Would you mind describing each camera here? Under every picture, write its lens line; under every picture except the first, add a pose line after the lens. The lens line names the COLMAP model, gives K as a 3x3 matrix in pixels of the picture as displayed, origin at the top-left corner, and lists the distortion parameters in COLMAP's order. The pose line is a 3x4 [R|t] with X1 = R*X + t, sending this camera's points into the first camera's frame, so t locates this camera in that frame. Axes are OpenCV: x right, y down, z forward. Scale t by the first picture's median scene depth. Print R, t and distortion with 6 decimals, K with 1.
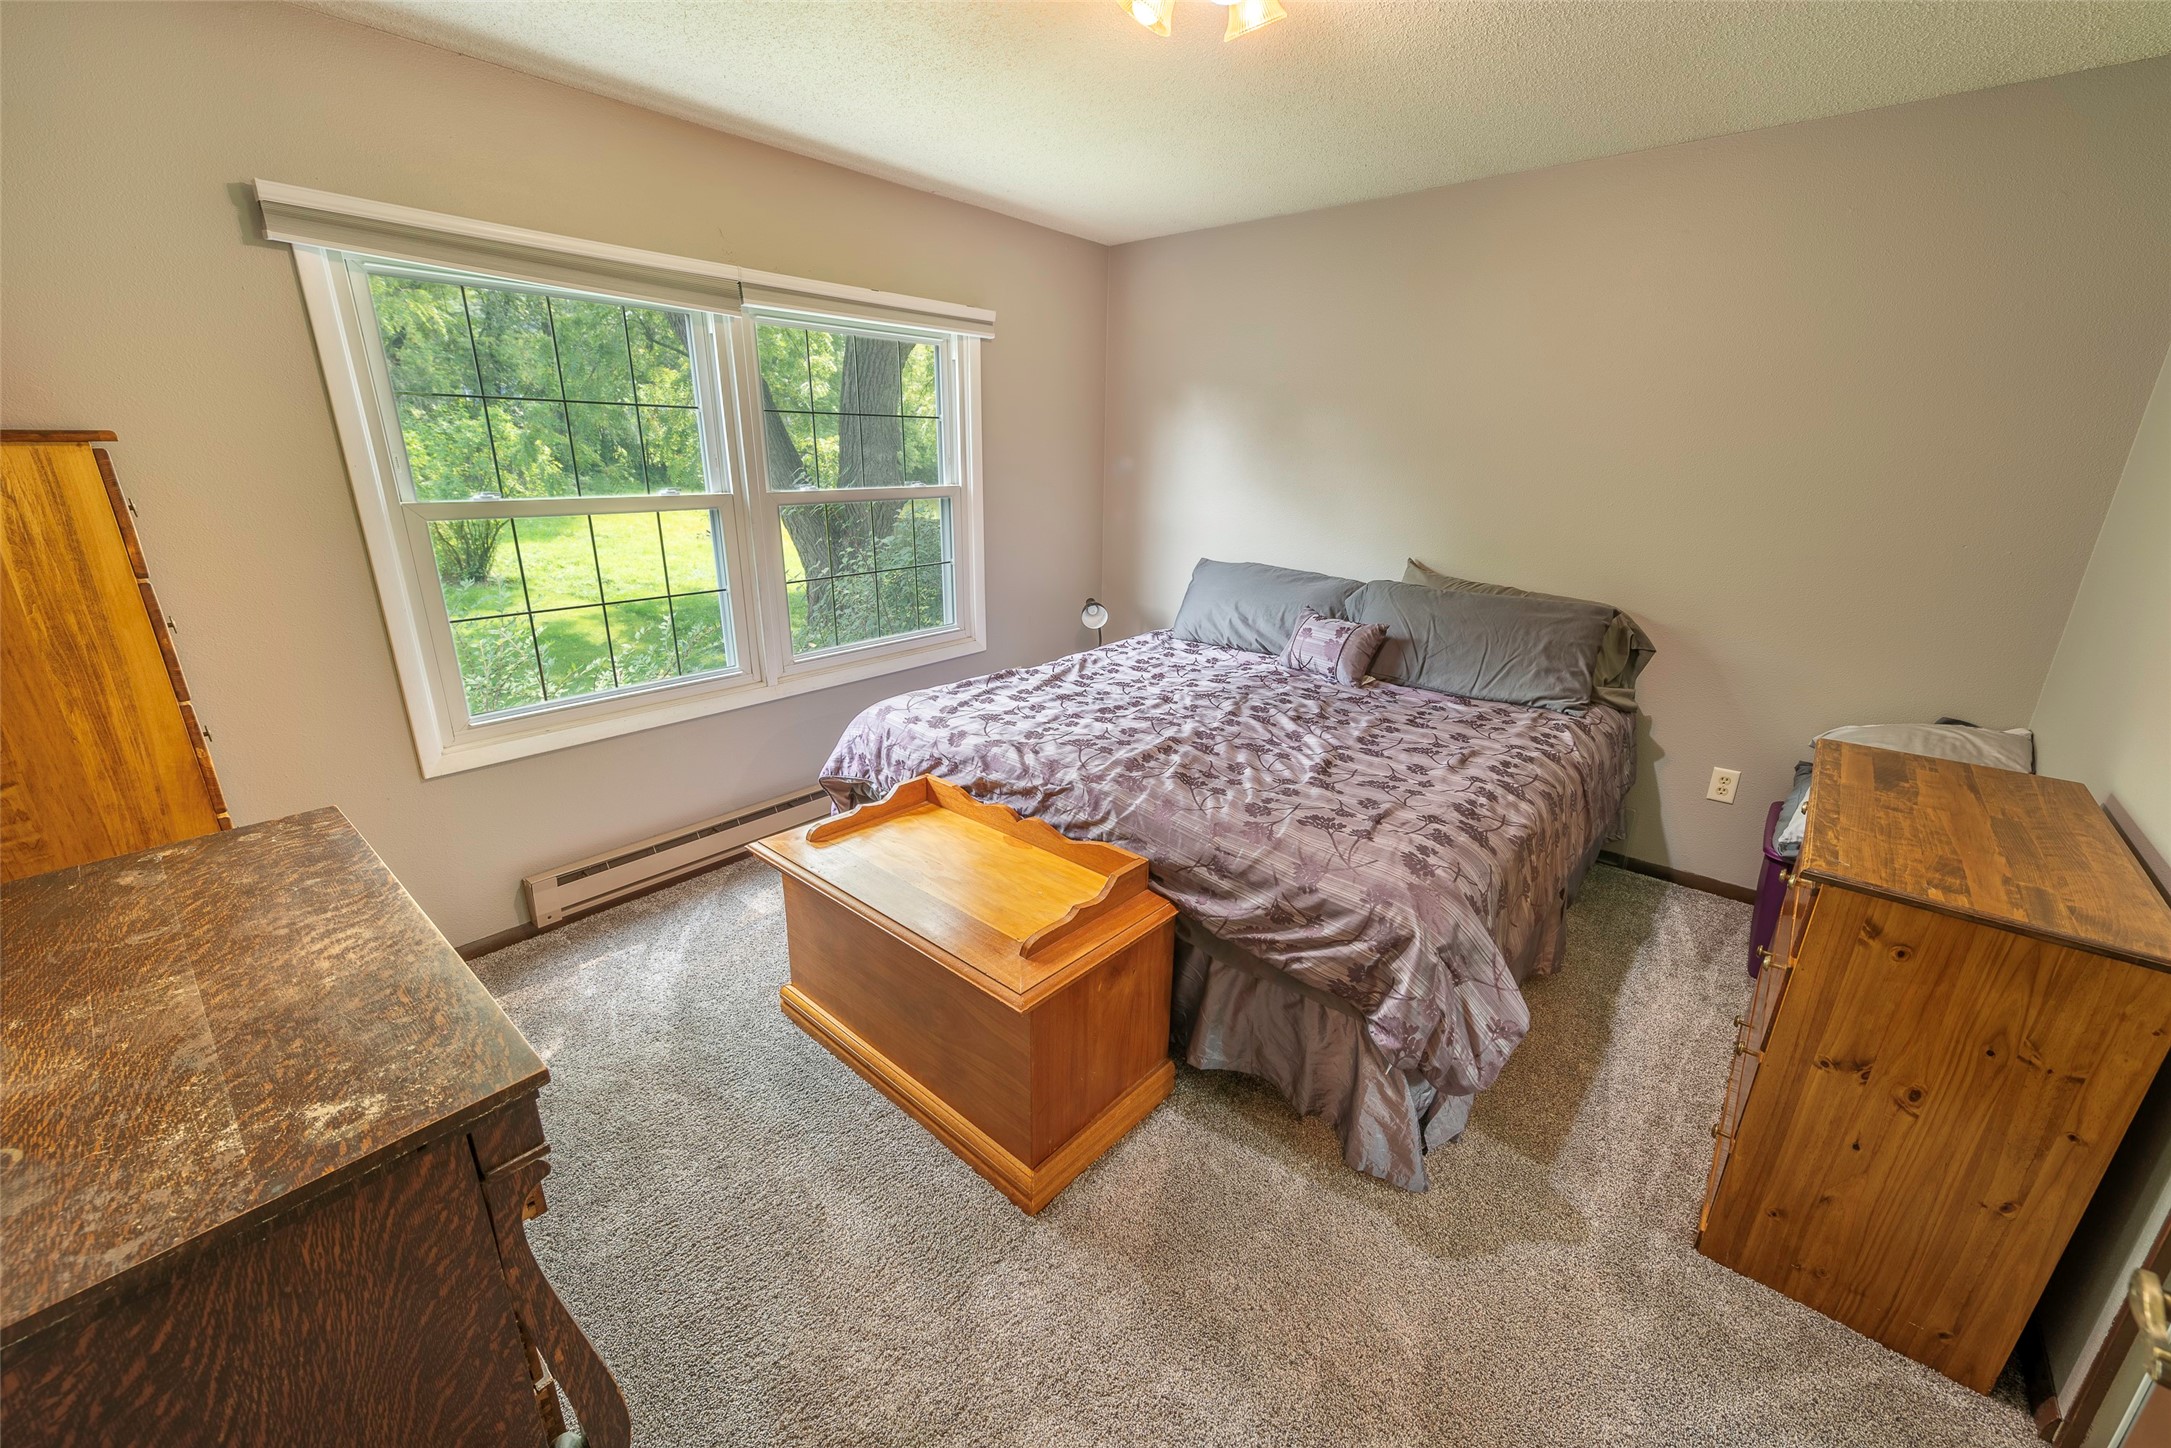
lens RADIAL K [[844.4, 0, 1080.7], [0, 844.4, 732.0], [0, 0, 1]] dist [0.010676, -0.003349]
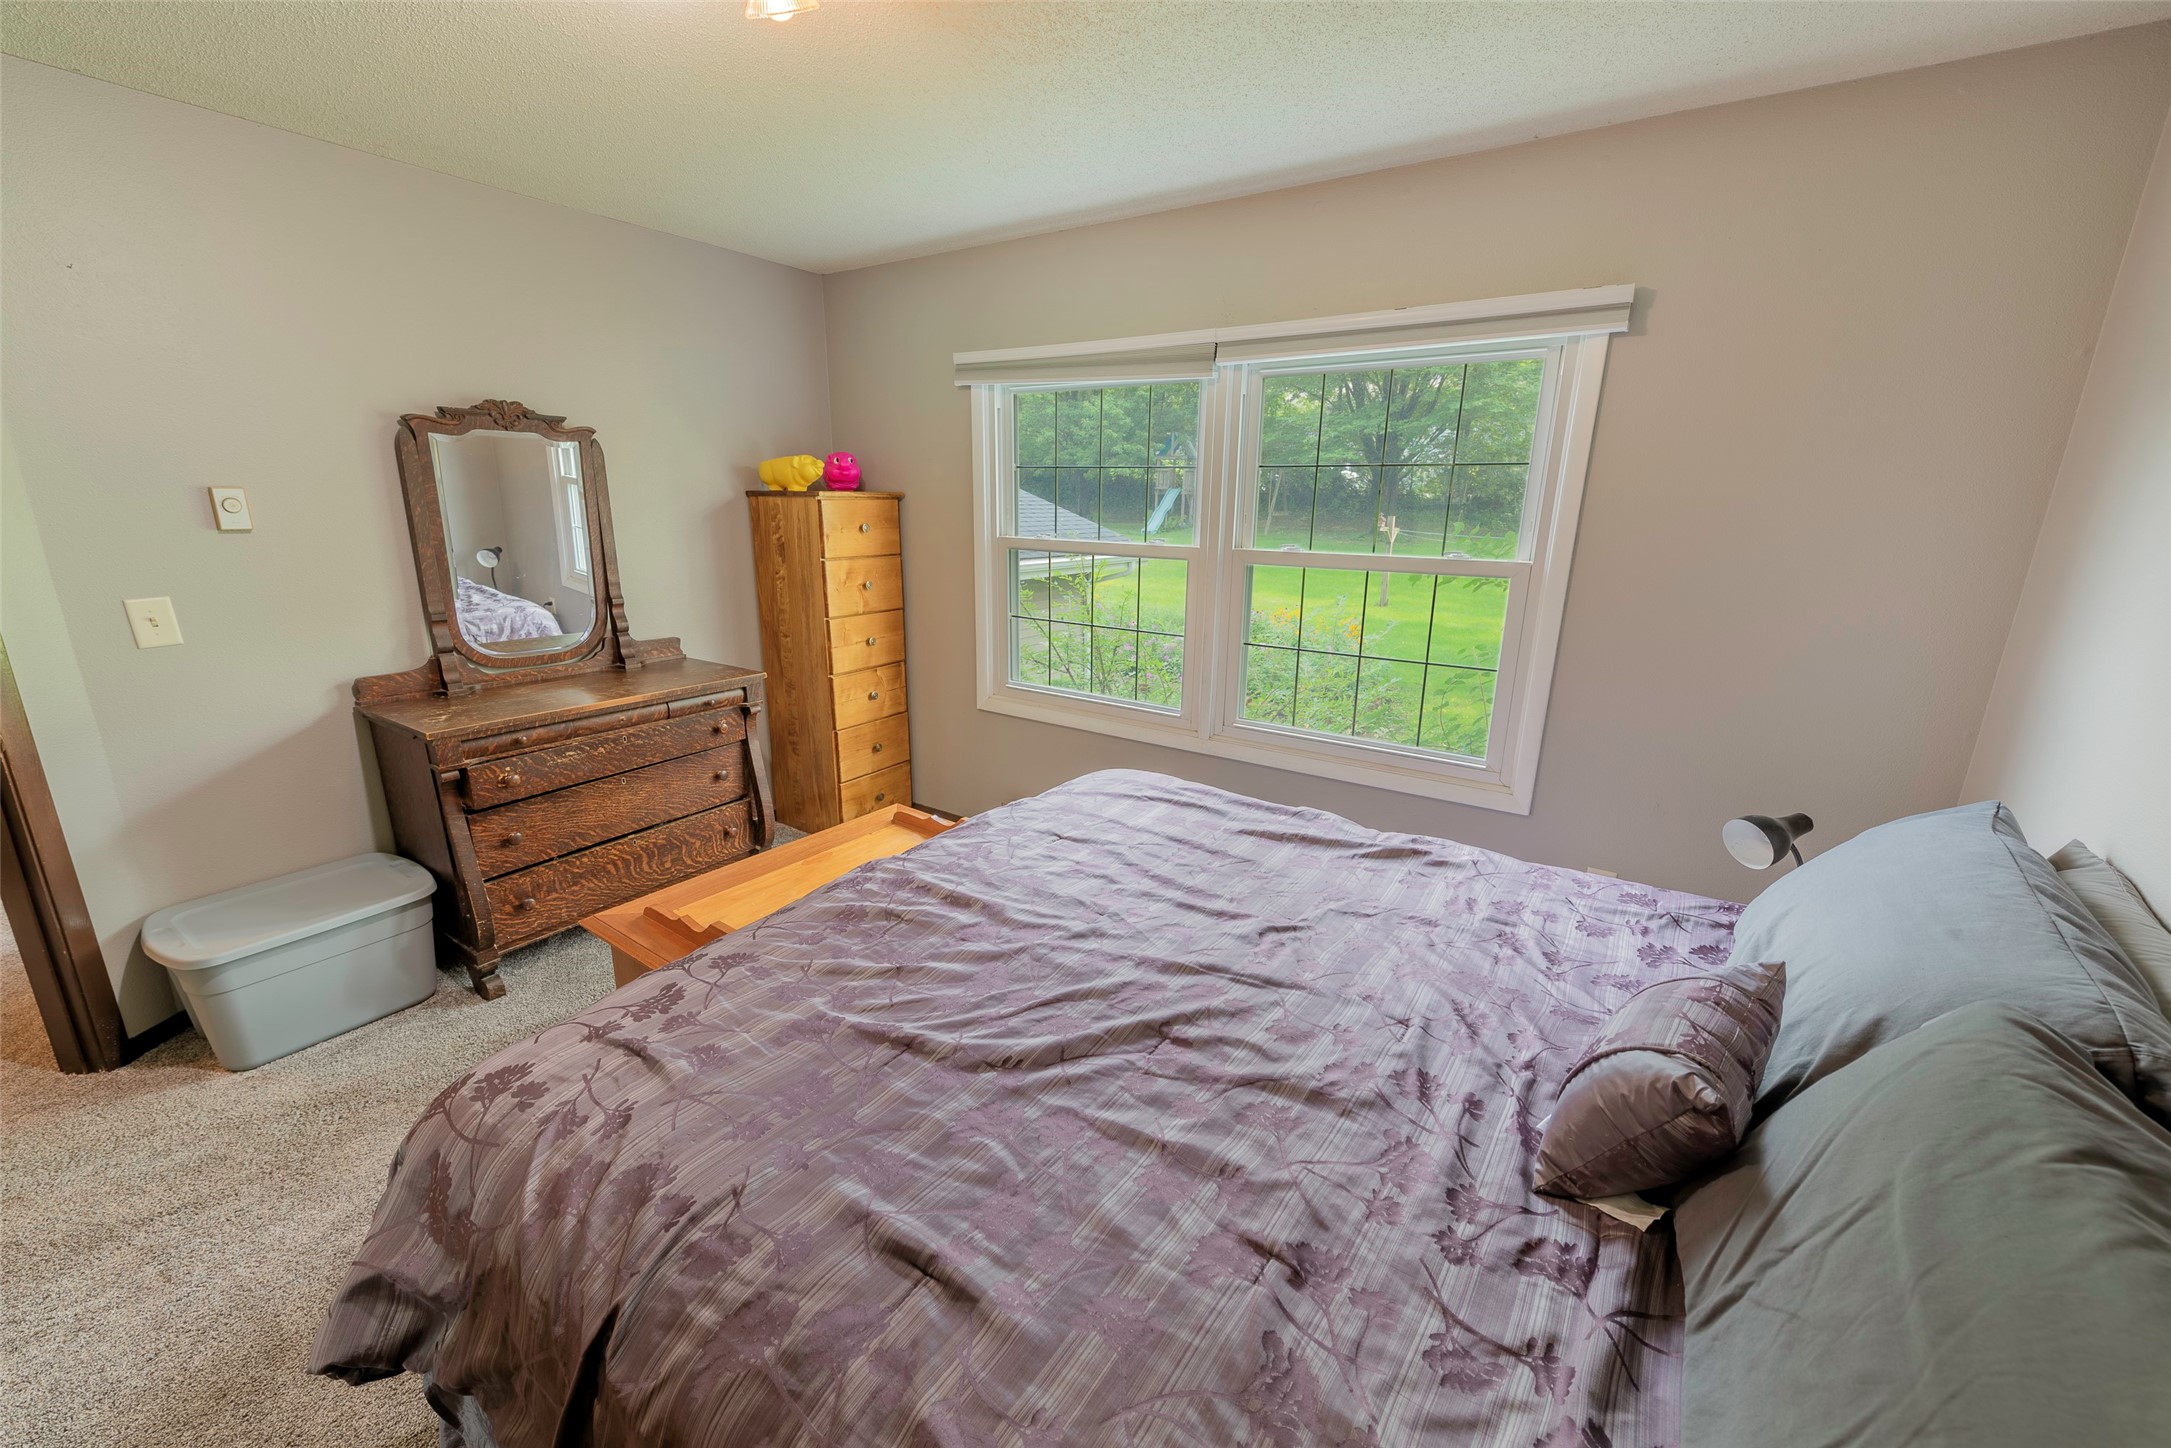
lens RADIAL K [[844.4, 0, 1074.1], [0, 844.4, 730.0], [0, 0, 1]] dist [0.010676, -0.003349]
pose [[0.094132, 0.255198, -0.962296, 0.694537], [-0.329712, 0.920031, 0.211737, -0.272697], [0.939377, 0.297349, 0.170746, 0.832354]]
